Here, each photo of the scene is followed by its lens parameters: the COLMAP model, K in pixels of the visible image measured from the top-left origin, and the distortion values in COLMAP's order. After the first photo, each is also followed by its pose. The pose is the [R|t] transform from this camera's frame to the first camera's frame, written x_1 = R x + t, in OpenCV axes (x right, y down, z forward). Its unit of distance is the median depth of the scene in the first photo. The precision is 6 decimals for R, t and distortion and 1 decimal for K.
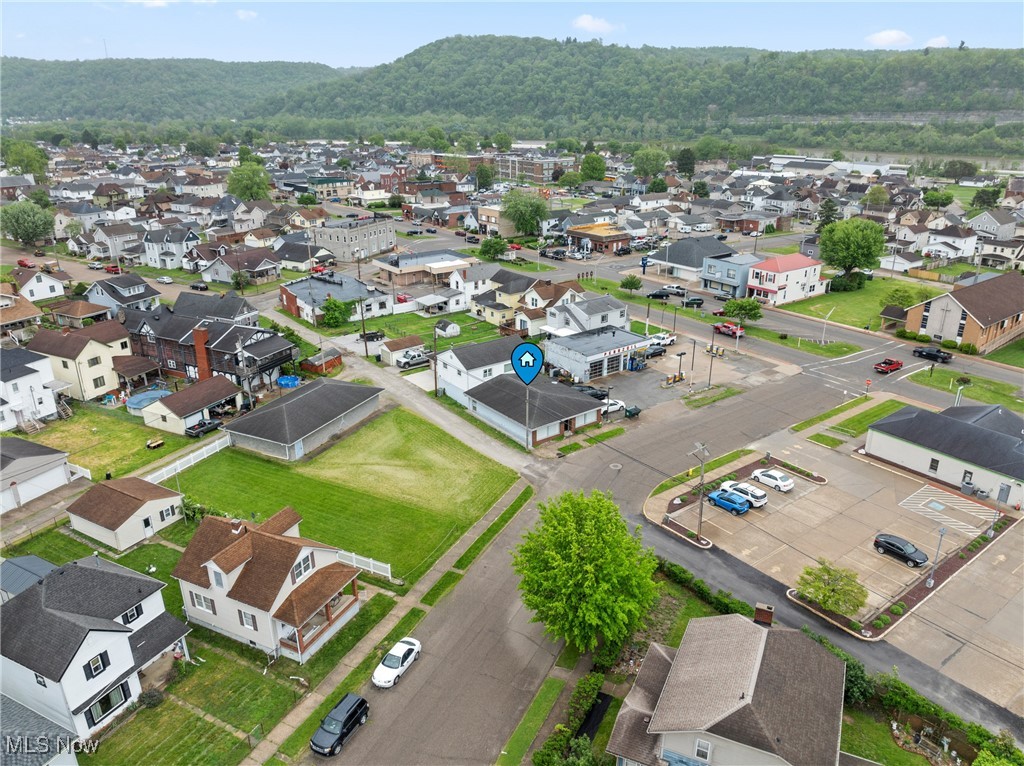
lens RADIAL K [[716.2, 0, 525.6], [0, 716.2, 382.0], [0, 0, 1]] dist [-0.035435, -0.000952]
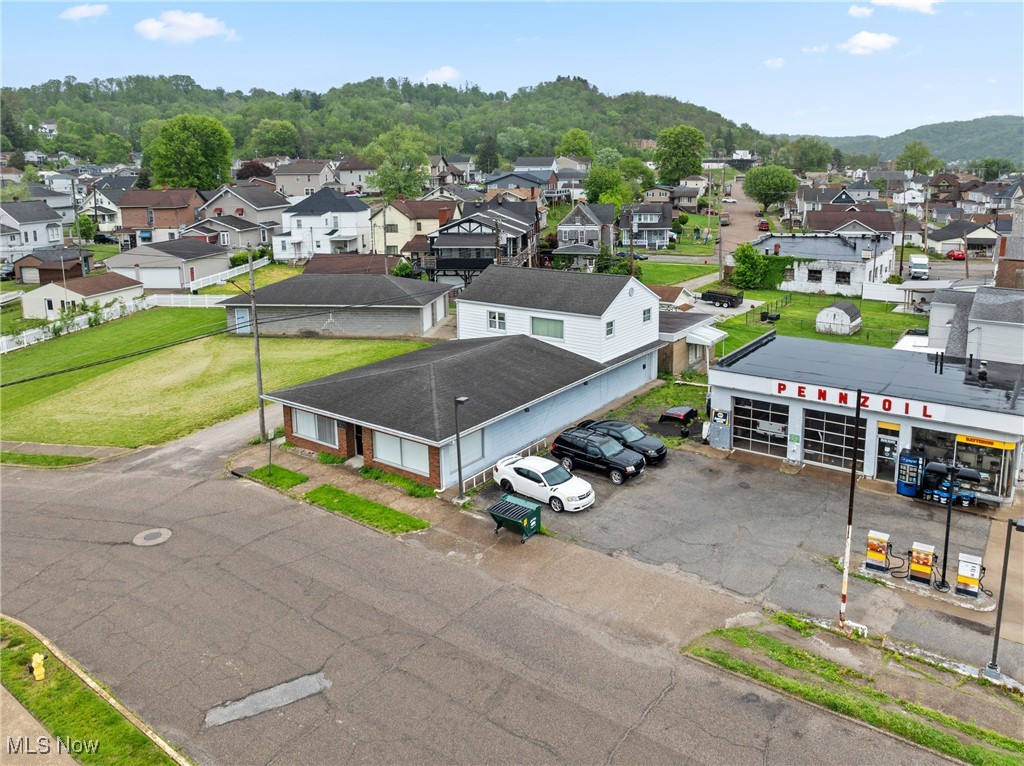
lens RADIAL K [[716.2, 0, 525.6], [0, 716.2, 382.0], [0, 0, 1]] dist [-0.035435, -0.000952]
pose [[0.271561, 0.266949, -0.924658, 0.354648], [-0.329955, 0.928359, 0.171113, -0.054959], [0.904093, 0.258628, 0.340187, 0.764628]]
